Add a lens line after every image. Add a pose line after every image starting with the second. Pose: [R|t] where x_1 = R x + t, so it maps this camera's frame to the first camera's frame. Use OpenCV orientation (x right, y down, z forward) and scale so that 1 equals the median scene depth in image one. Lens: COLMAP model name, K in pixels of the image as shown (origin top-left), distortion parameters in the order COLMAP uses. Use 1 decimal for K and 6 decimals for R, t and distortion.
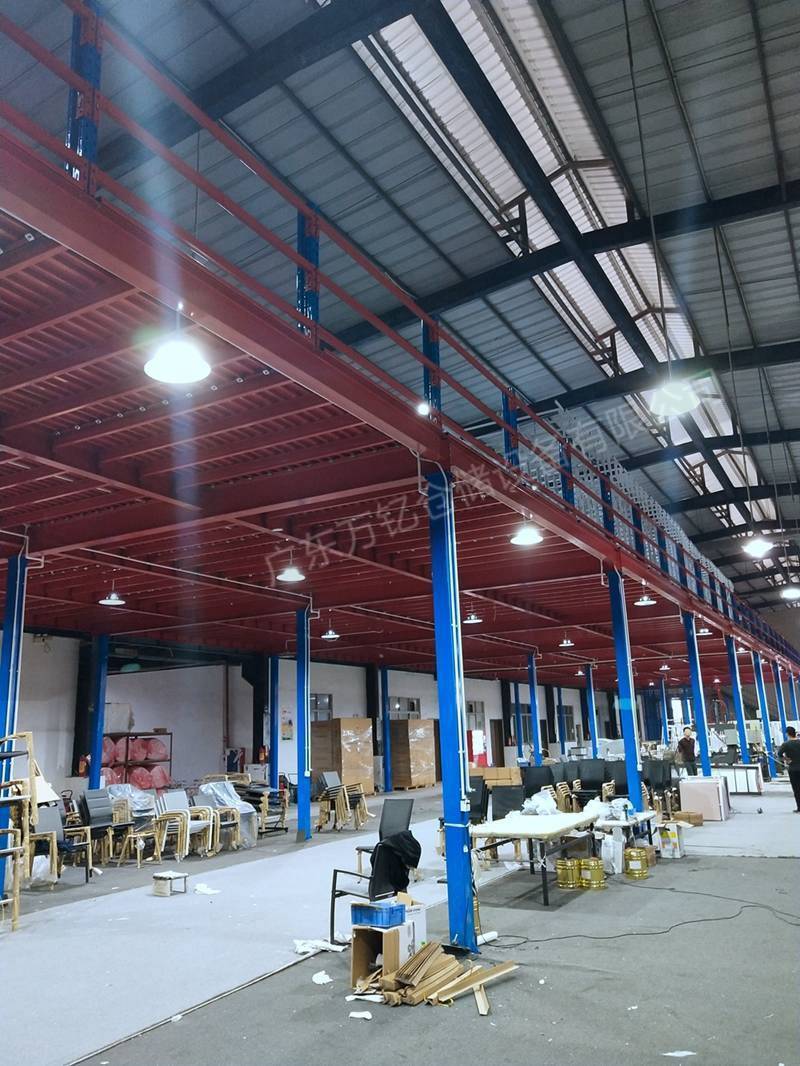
lens RADIAL K [[833.6, 0, 400.0], [0, 833.6, 550.0], [0, 0, 1]] dist [-0.011943, 0.077560]
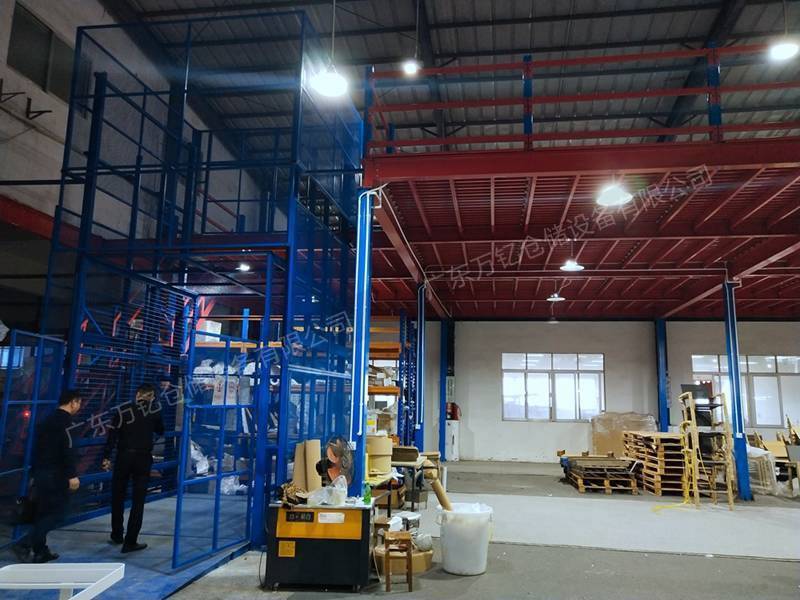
lens RADIAL K [[625.6, 0, 404.4], [0, 625.6, 299.2], [0, 0, 1]] dist [-0.011943, 0.077560]
pose [[0.355826, -0.113229, -0.927668, 0.224840], [0.175110, 0.983130, -0.052832, -0.001919], [0.918000, -0.143645, 0.369651, 0.004040]]
